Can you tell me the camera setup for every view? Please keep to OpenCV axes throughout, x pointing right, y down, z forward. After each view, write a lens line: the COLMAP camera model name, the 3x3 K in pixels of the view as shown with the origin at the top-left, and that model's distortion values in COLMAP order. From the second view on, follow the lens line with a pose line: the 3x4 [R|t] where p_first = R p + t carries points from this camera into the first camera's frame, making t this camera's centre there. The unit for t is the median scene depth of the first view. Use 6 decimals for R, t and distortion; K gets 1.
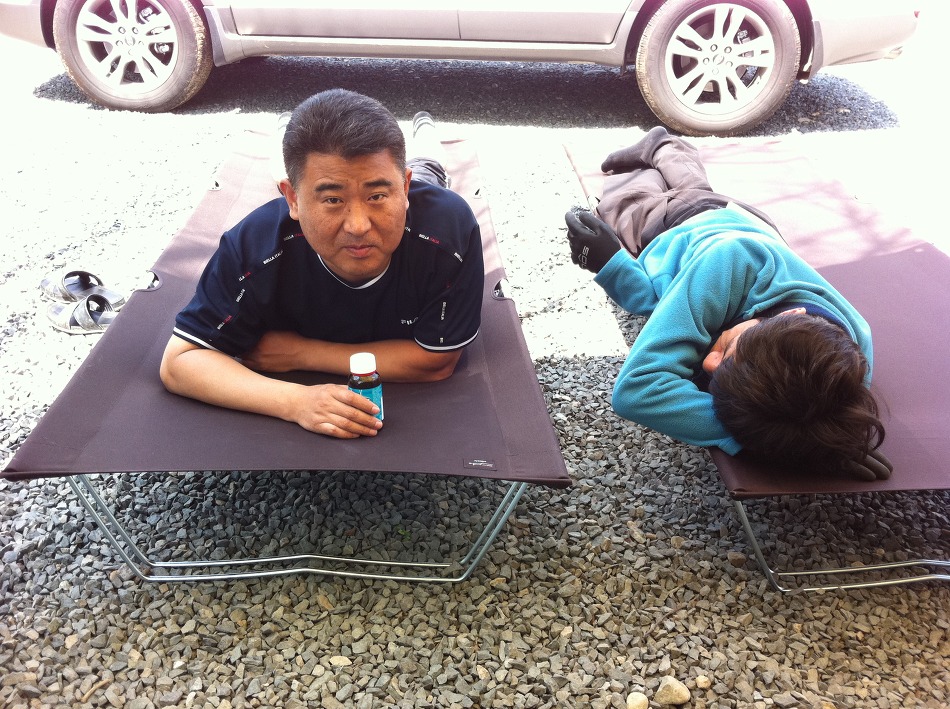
lens RADIAL K [[861.7, 0, 470.5], [0, 861.7, 360.7], [0, 0, 1]] dist [0.008230, -0.087532]
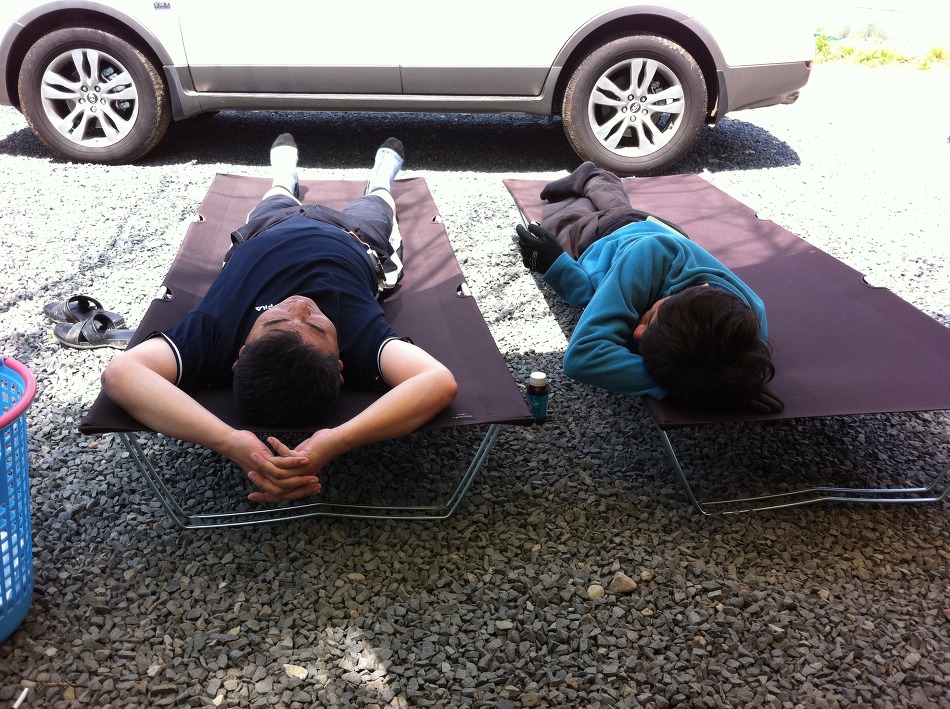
lens RADIAL K [[861.7, 0, 478.1], [0, 861.7, 357.4], [0, 0, 1]] dist [0.008230, -0.087532]
pose [[0.995921, -0.037585, 0.082033, -0.055870], [0.042869, 0.997053, -0.063621, 0.102828], [-0.079400, 0.066878, 0.994597, -0.216093]]
